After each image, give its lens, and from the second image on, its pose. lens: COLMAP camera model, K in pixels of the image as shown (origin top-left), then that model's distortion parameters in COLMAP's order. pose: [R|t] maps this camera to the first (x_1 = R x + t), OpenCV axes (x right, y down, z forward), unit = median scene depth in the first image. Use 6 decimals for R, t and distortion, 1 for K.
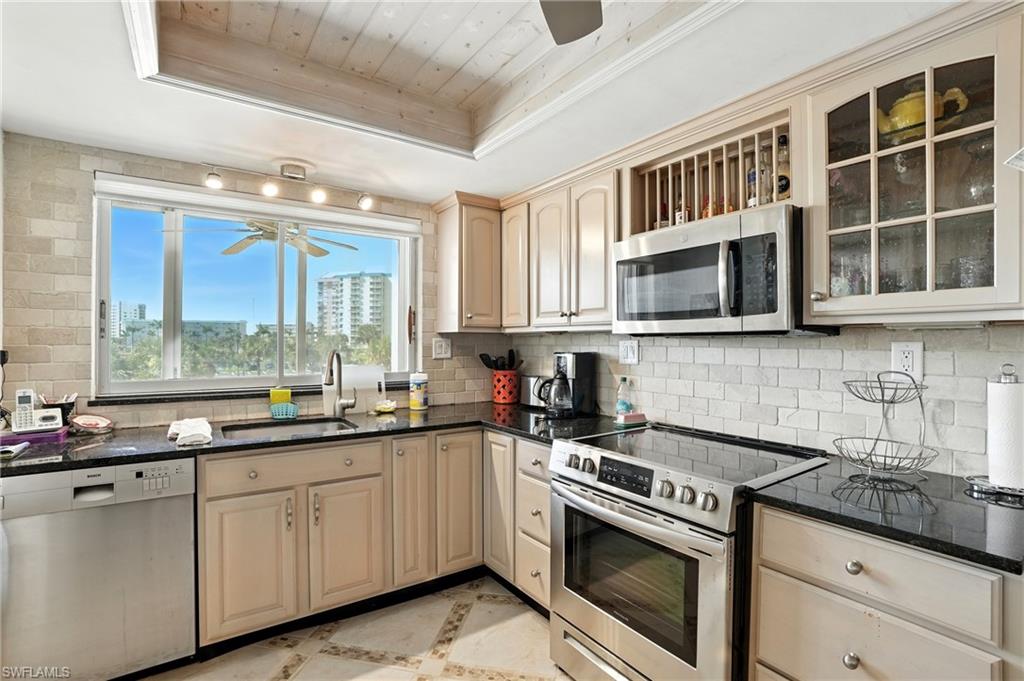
lens RADIAL K [[469.6, 0, 507.1], [0, 469.6, 344.2], [0, 0, 1]] dist [-0.030252, 0.000717]
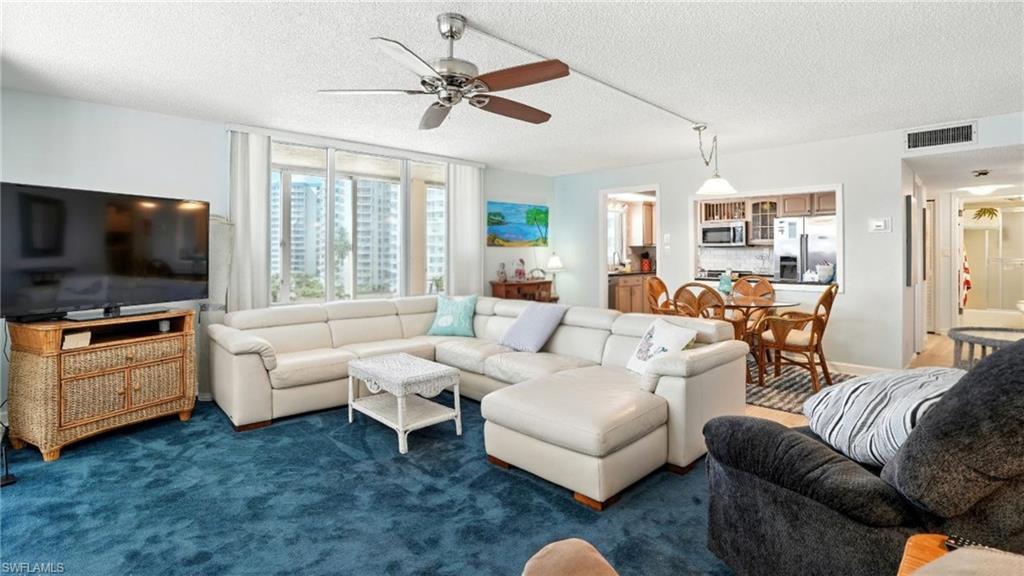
lens RADIAL K [[472.0, 0, 515.4], [0, 472.0, 261.3], [0, 0, 1]] dist [-0.028459, 0.000691]
pose [[0.983887, -0.007074, 0.178654, -1.942296], [0.005115, 0.999922, 0.011422, 0.047783], [-0.178721, -0.010324, 0.983846, -2.510494]]
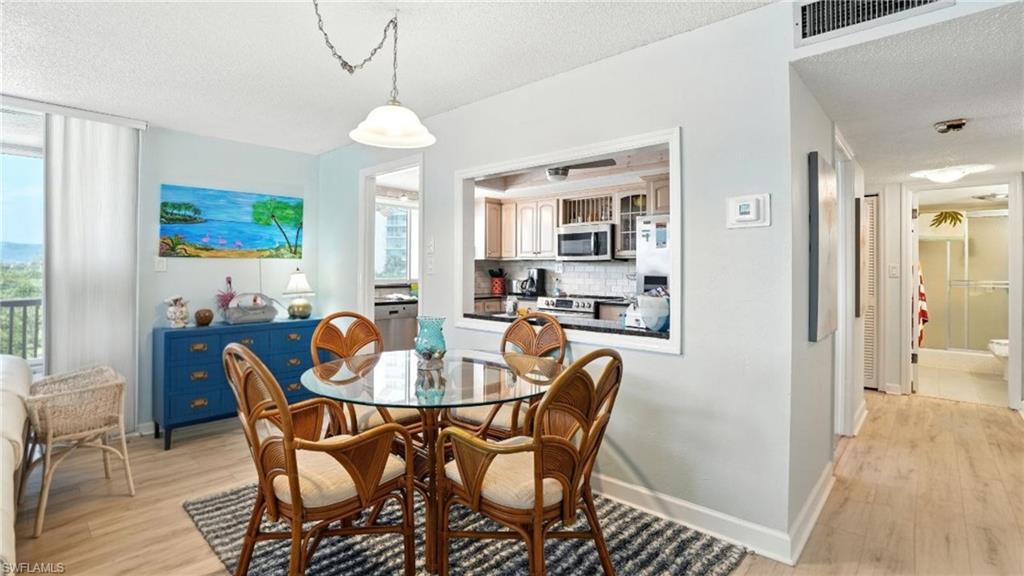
lens RADIAL K [[469.2, 0, 505.7], [0, 469.2, 276.4], [0, 0, 1]] dist [-0.039361, 0.000311]
pose [[0.976506, -0.000707, 0.215490, -0.635010], [-0.001255, 0.999959, 0.008972, 0.043783], [-0.215487, -0.009031, 0.976465, -1.569156]]
